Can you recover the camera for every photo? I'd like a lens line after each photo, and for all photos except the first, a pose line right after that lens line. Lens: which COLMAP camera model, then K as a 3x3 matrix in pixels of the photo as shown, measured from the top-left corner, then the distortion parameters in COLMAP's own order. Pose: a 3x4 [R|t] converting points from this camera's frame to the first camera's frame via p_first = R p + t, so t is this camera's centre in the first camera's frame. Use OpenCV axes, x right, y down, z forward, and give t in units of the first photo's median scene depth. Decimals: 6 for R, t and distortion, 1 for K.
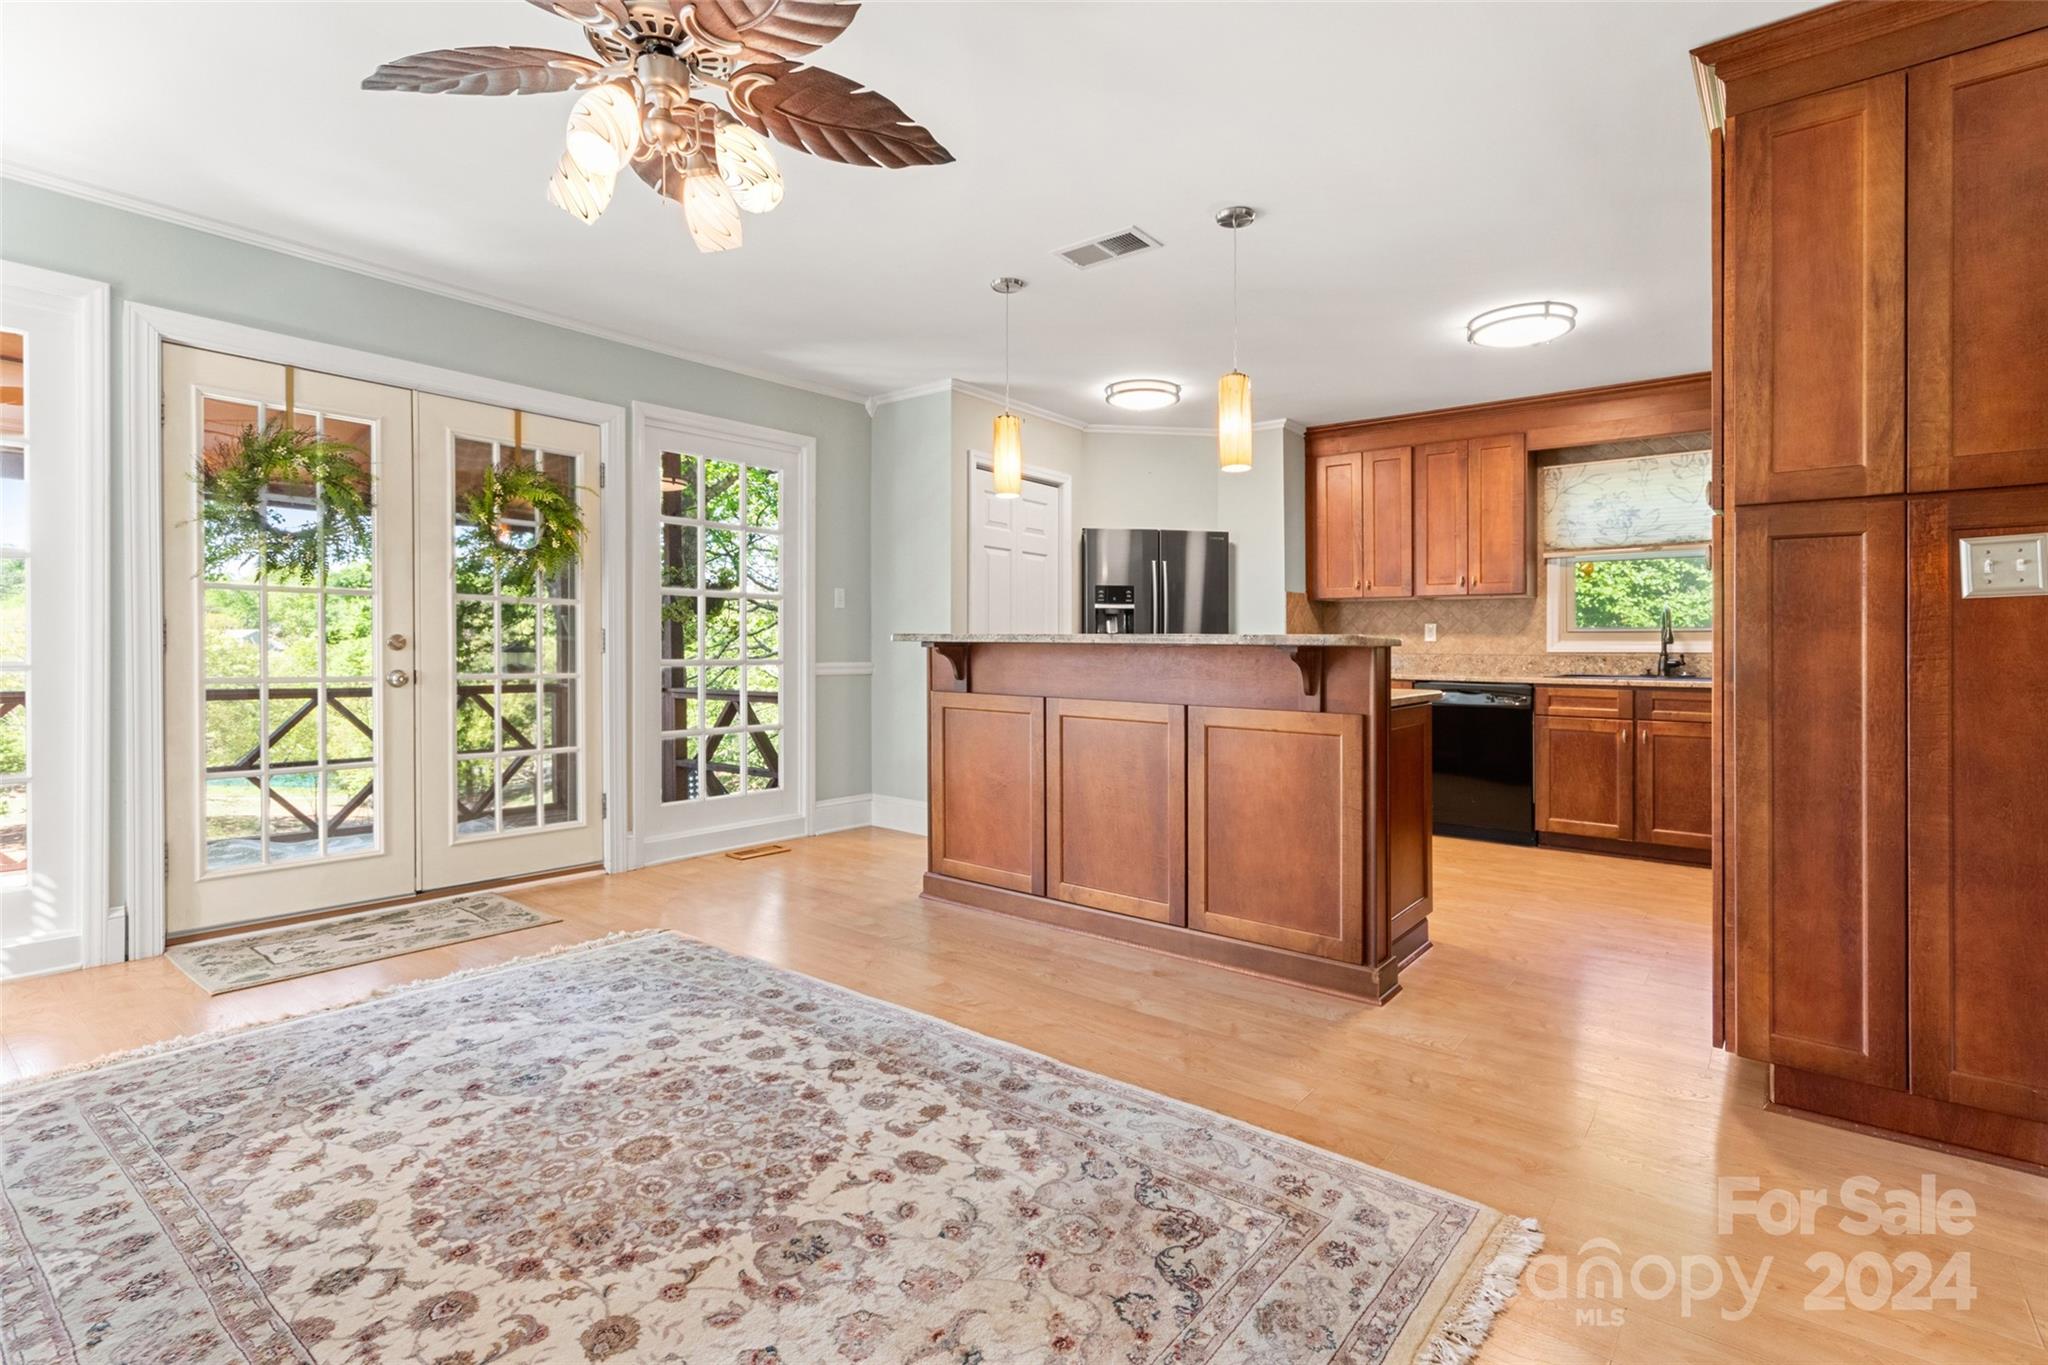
lens RADIAL K [[971.4, 0, 1030.9], [0, 971.4, 661.0], [0, 0, 1]] dist [0.006066, 0.000122]
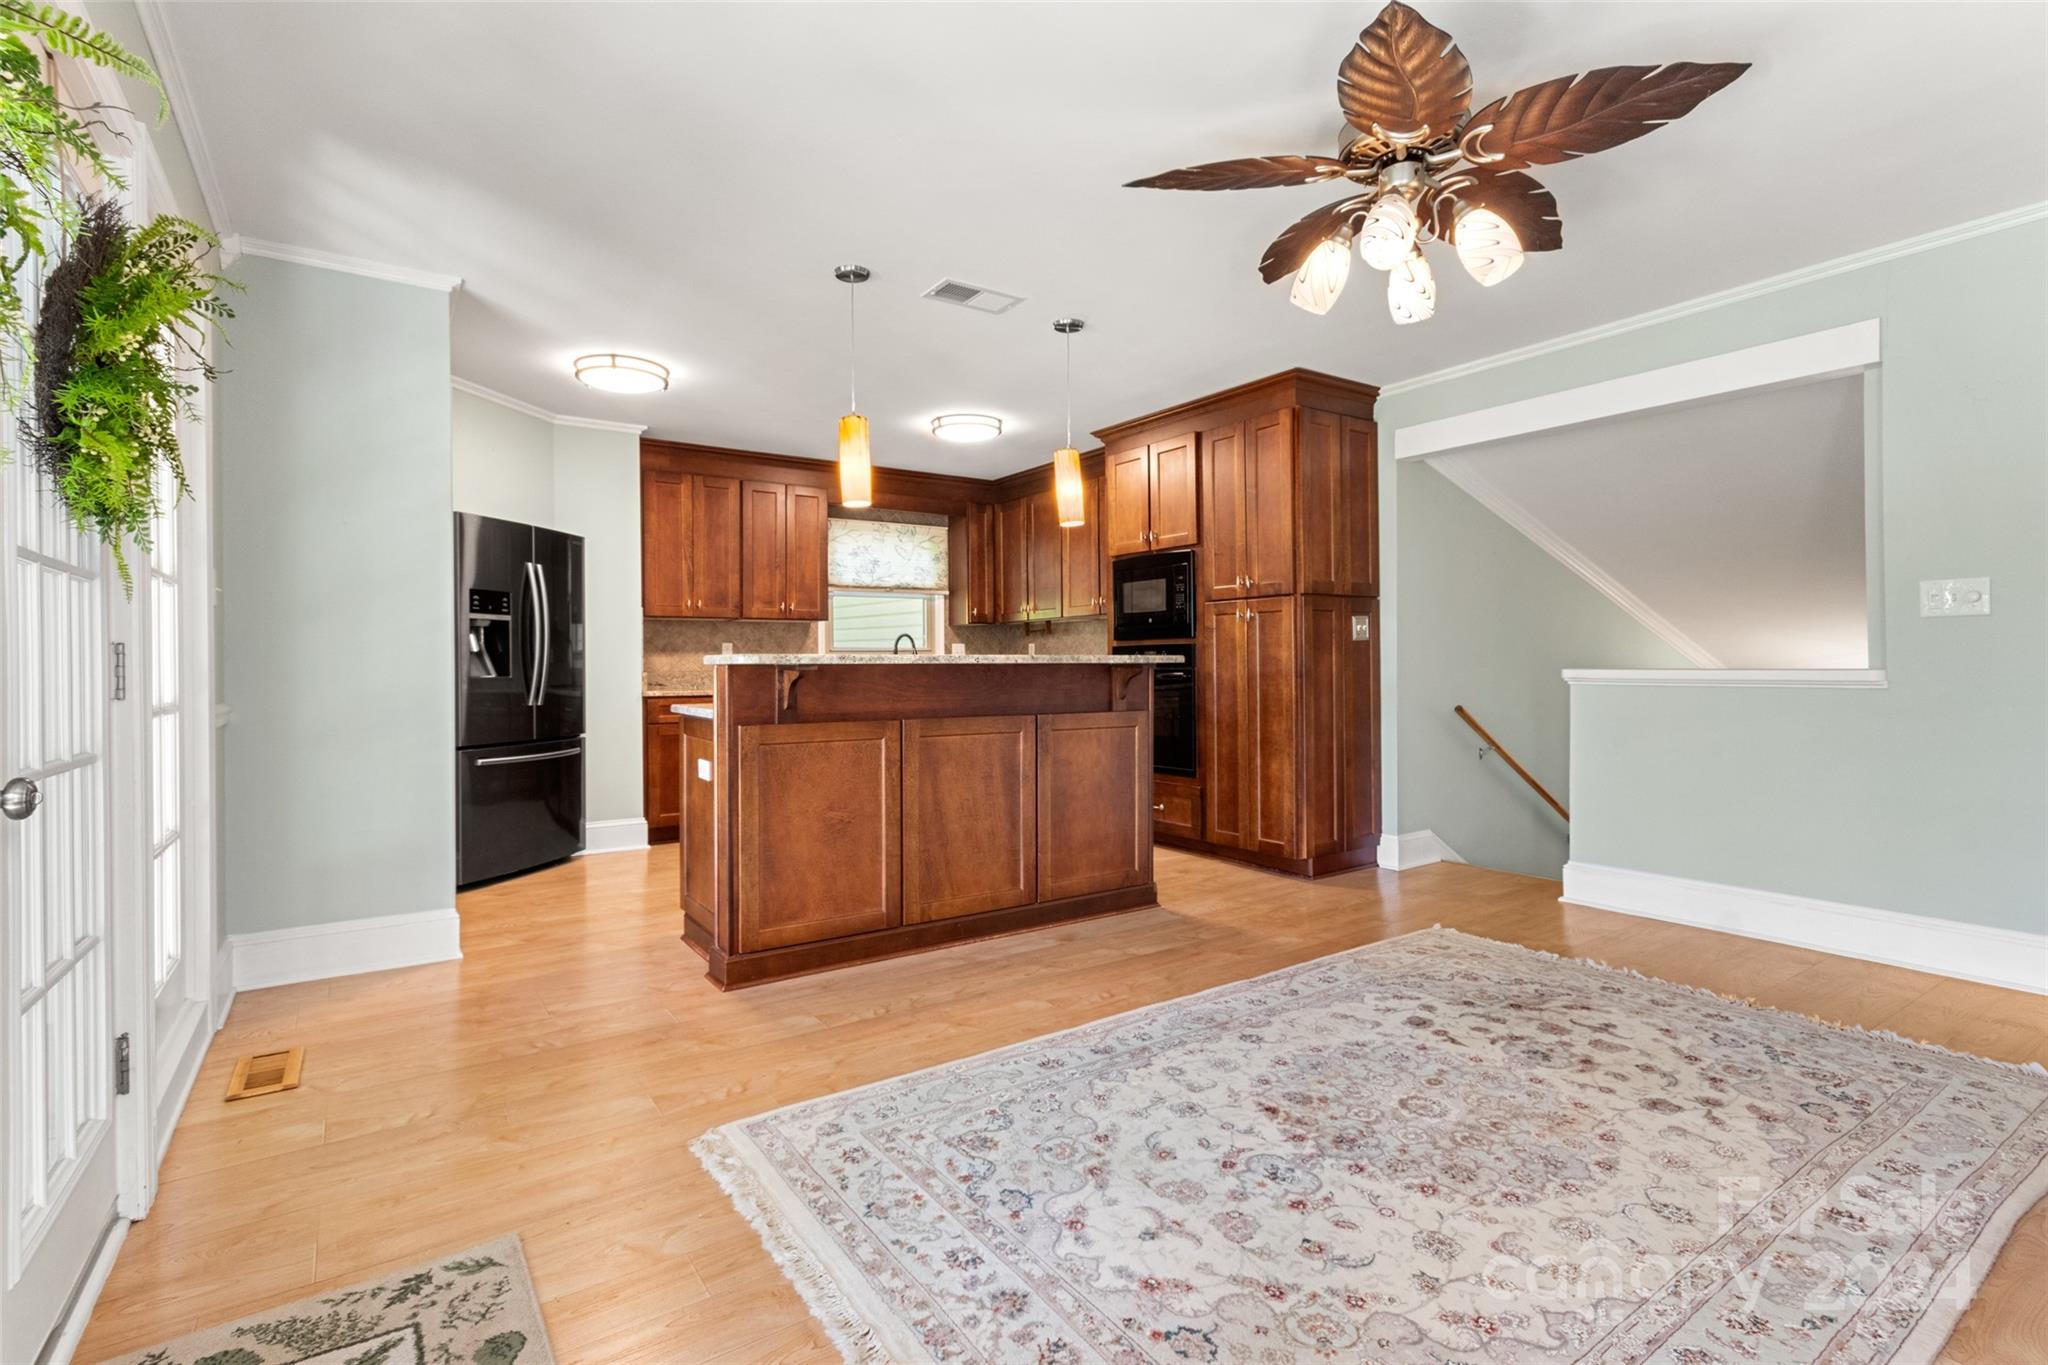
lens RADIAL K [[971.4, 0, 1030.0], [0, 971.4, 669.0], [0, 0, 1]] dist [0.006066, 0.000122]
pose [[0.282936, -0.017558, 0.958978, -1.368519], [0.023344, 0.999662, 0.011416, -0.034438], [-0.958855, 0.019157, 0.283250, 0.934715]]
